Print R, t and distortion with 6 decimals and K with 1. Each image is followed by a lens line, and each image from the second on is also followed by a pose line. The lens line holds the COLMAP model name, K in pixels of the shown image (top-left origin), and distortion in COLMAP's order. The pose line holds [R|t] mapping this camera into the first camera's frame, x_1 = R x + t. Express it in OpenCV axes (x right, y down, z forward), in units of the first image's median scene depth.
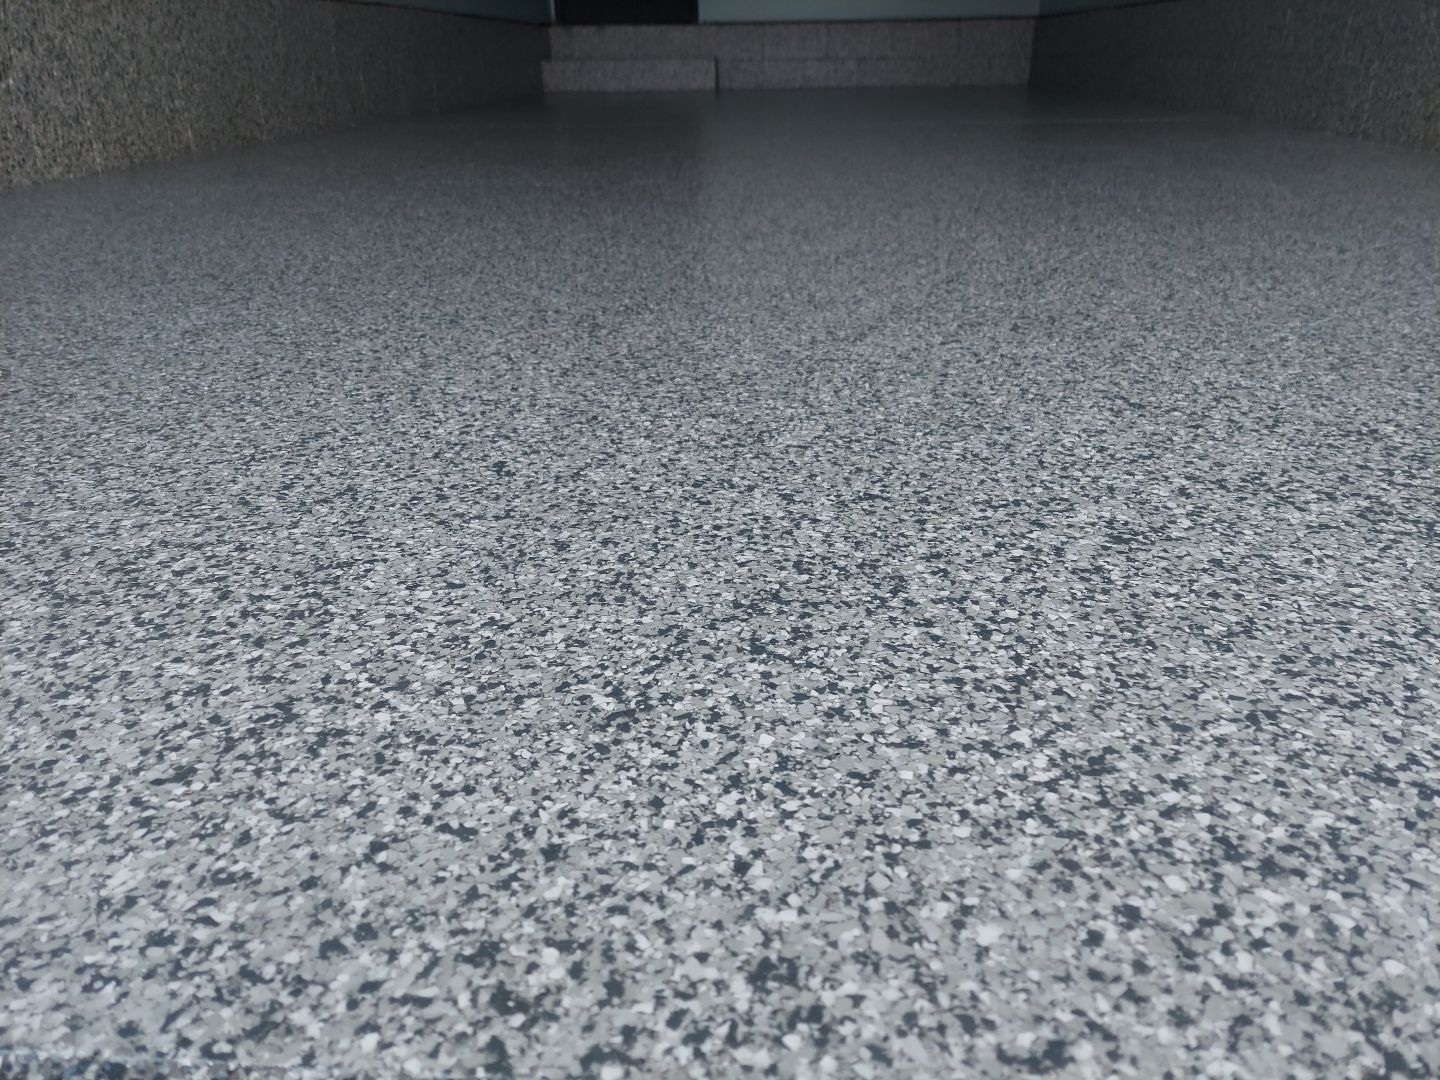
lens RADIAL K [[1042.9, 0, 718.7], [0, 1042.9, 550.4], [0, 0, 1]] dist [0.073242, -0.067810]
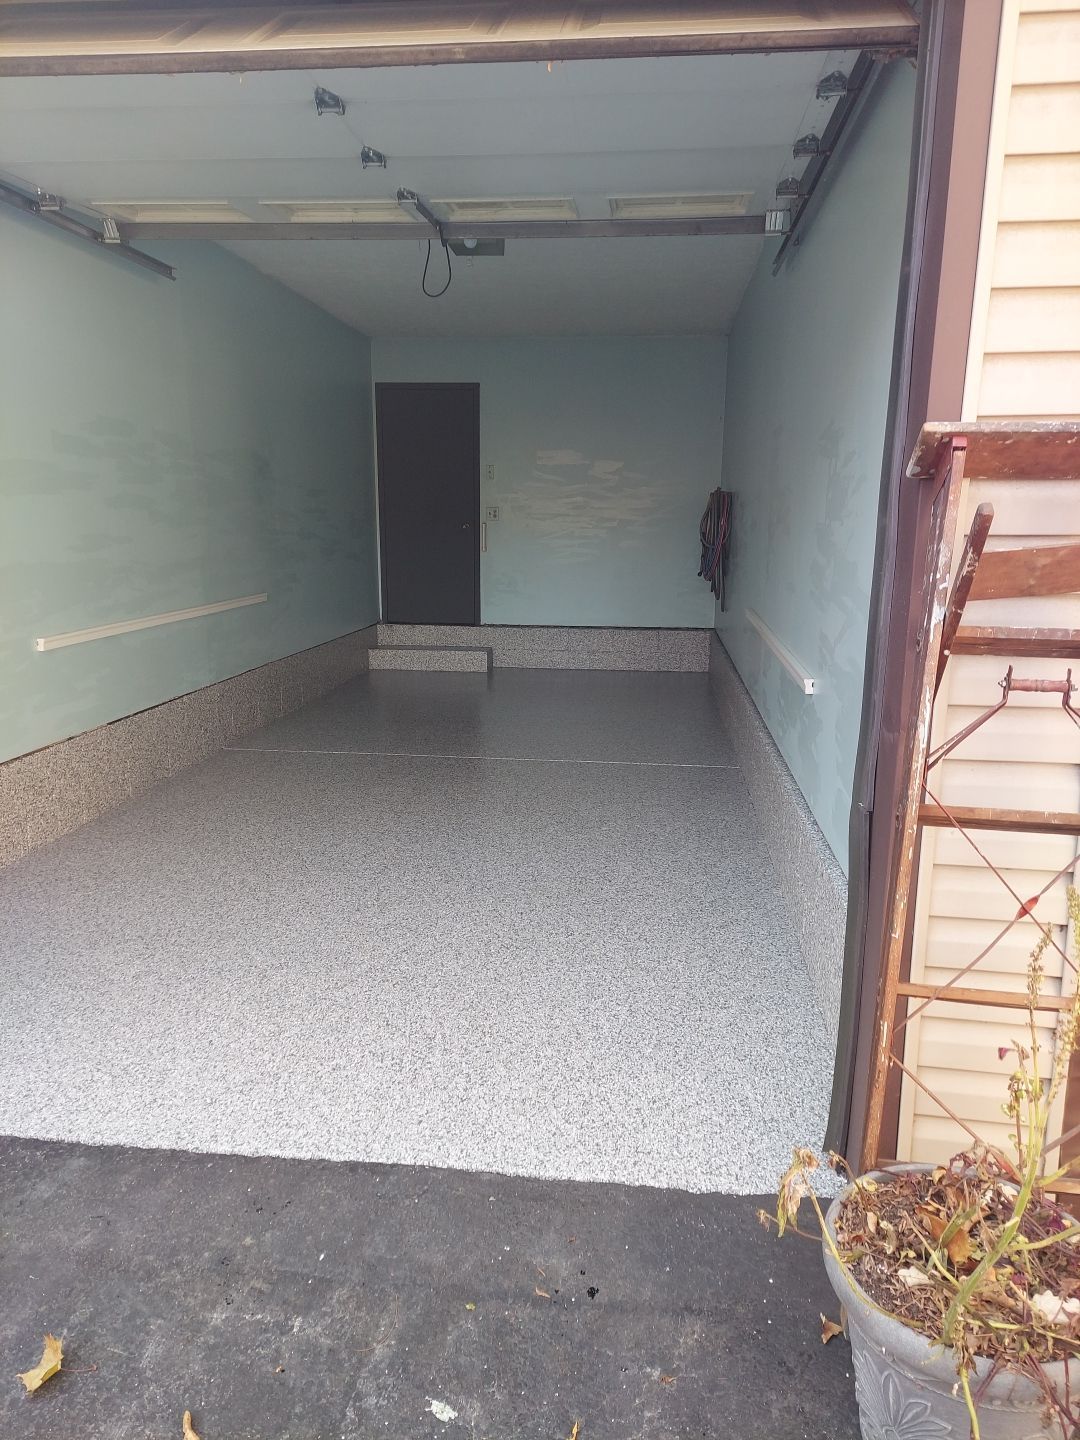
lens RADIAL K [[1042.9, 0, 552.0], [0, 1042.9, 718.3], [0, 0, 1]] dist [0.073242, -0.067810]
pose [[0.998974, 0.027655, -0.035873, 0.138585], [-0.035344, 0.971231, -0.235501, -0.042905], [0.028328, 0.236527, 0.971212, -0.366648]]
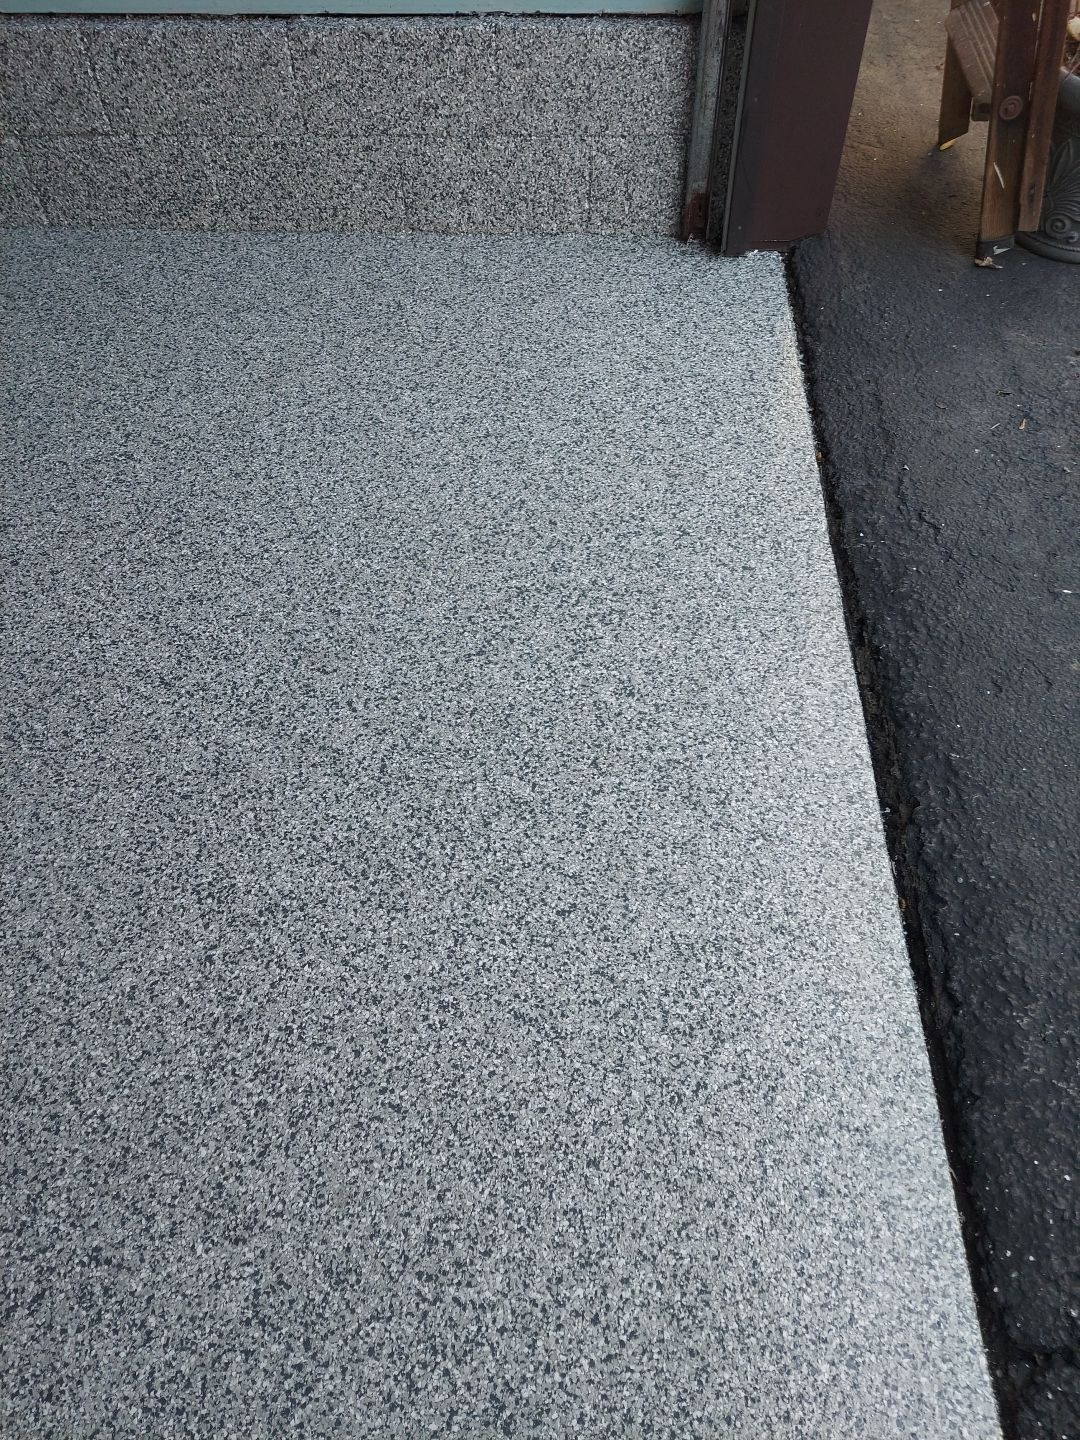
lens RADIAL K [[1042.9, 0, 547.2], [0, 1042.9, 719.2], [0, 0, 1]] dist [0.073242, -0.067810]
pose [[-0.039974, -0.799349, 0.599536, -0.125522], [0.435353, 0.526135, 0.730513, -0.198002], [-0.899372, 0.290212, 0.326967, 0.028622]]
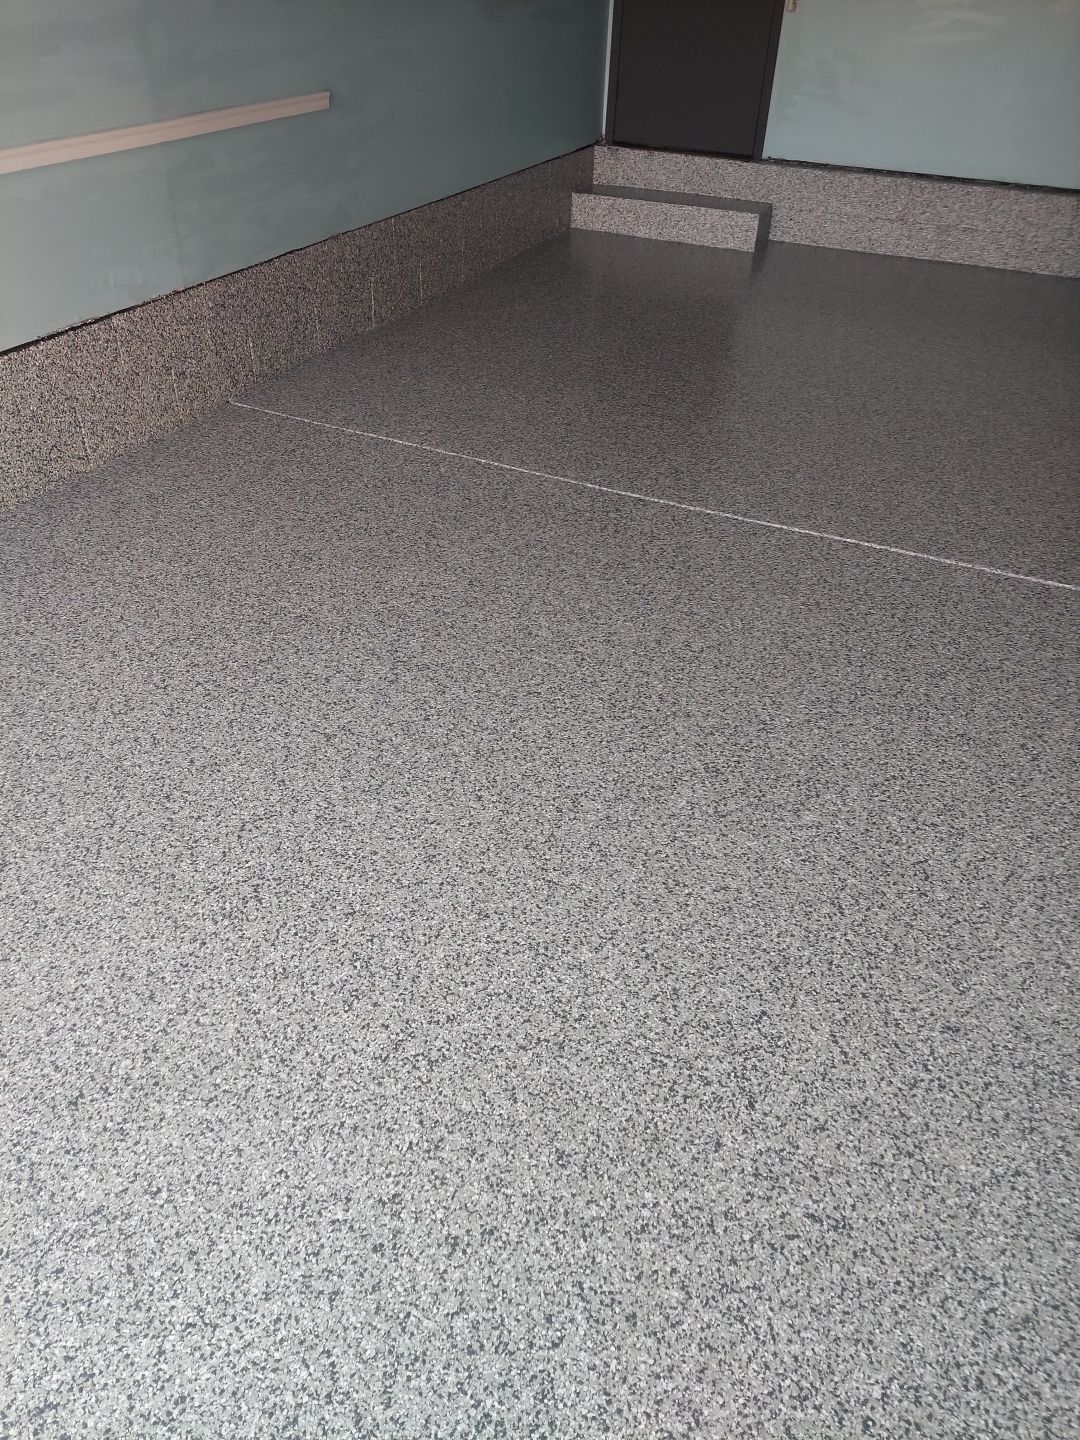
lens RADIAL K [[1042.9, 0, 549.5], [0, 1042.9, 724.7], [0, 0, 1]] dist [0.073242, -0.067810]
pose [[0.937996, 0.241827, -0.248360, 0.149862], [-0.185321, 0.955316, 0.230275, -0.233987], [0.292949, -0.169971, 0.940899, 0.063395]]
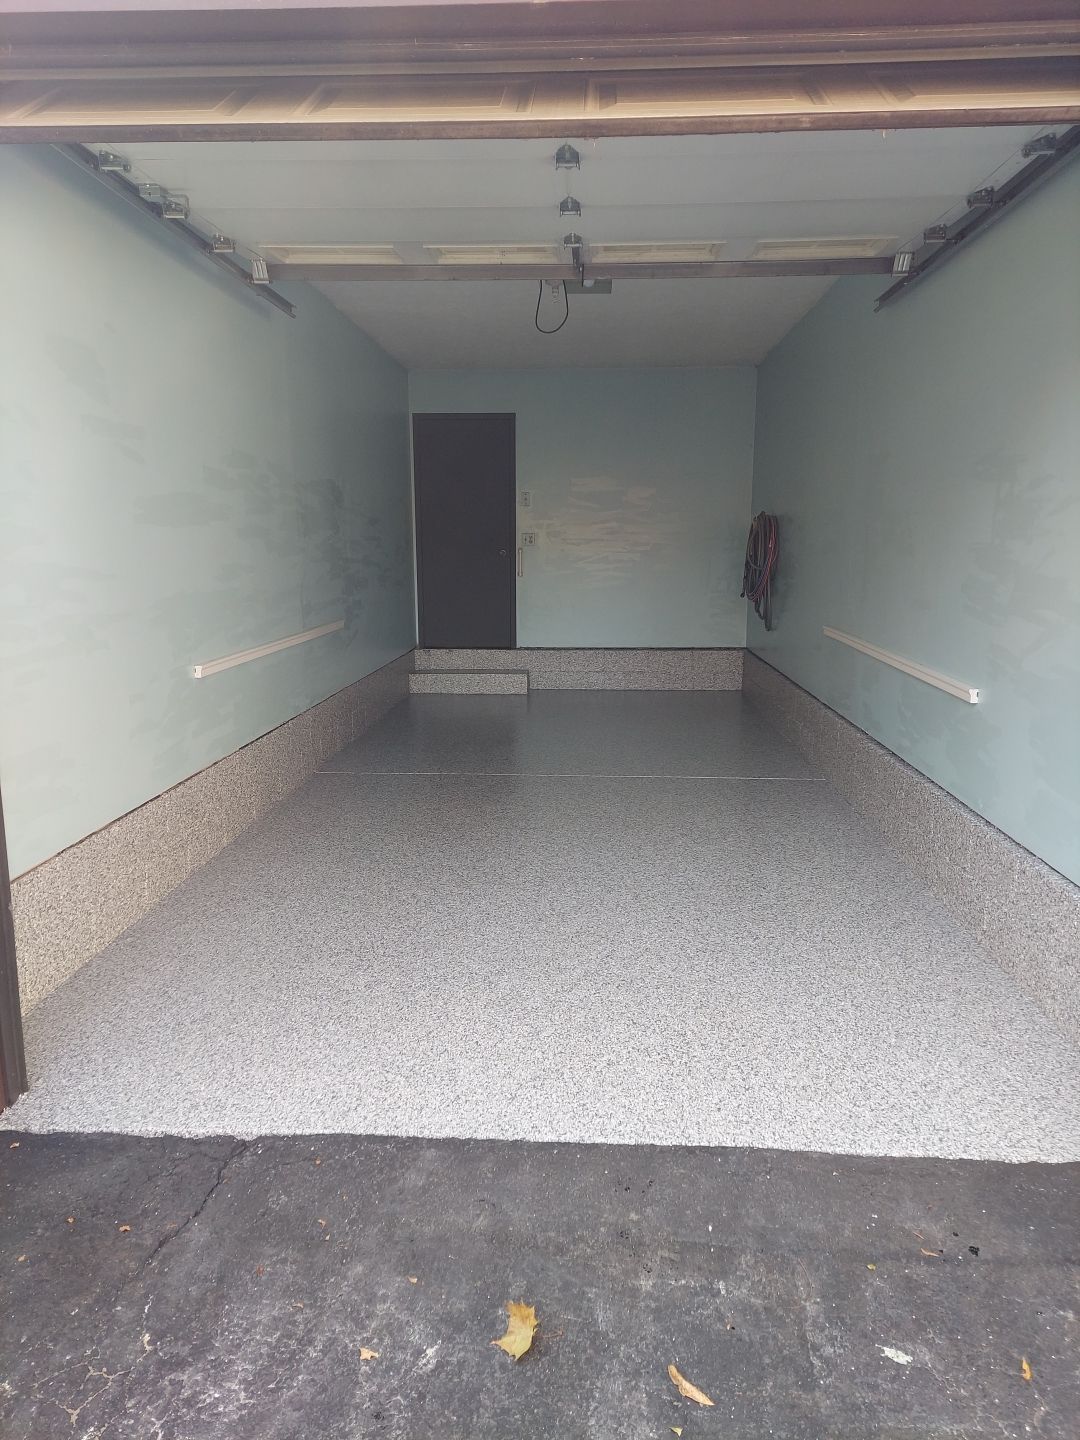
lens RADIAL K [[1042.9, 0, 543.0], [0, 1042.9, 717.3], [0, 0, 1]] dist [0.073242, -0.067810]
pose [[0.999881, 0.007504, 0.013448, -0.000756], [-0.003746, 0.965518, -0.260309, -0.027969], [-0.014937, 0.260228, 0.965432, -0.393037]]
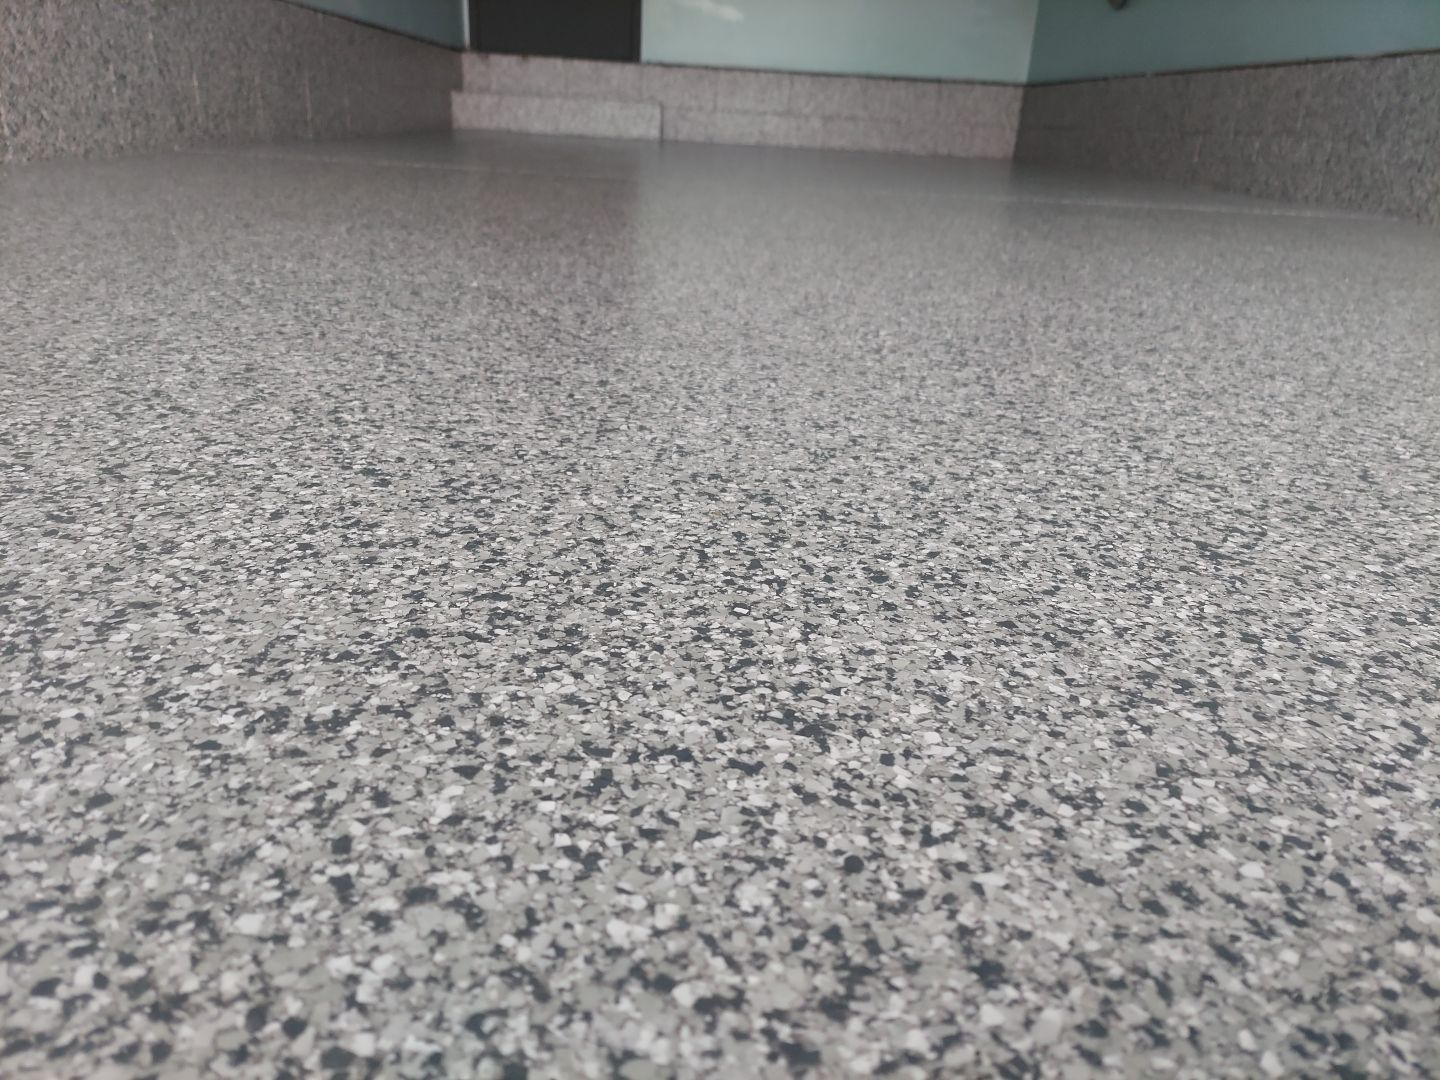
lens RADIAL K [[1042.9, 0, 719.0], [0, 1042.9, 540.1], [0, 0, 1]] dist [0.073242, -0.067810]
pose [[0.994010, 0.028032, 0.105629, -0.036839], [-0.022182, 0.998176, -0.056155, -0.069890], [-0.107011, 0.053476, 0.992819, 0.174305]]
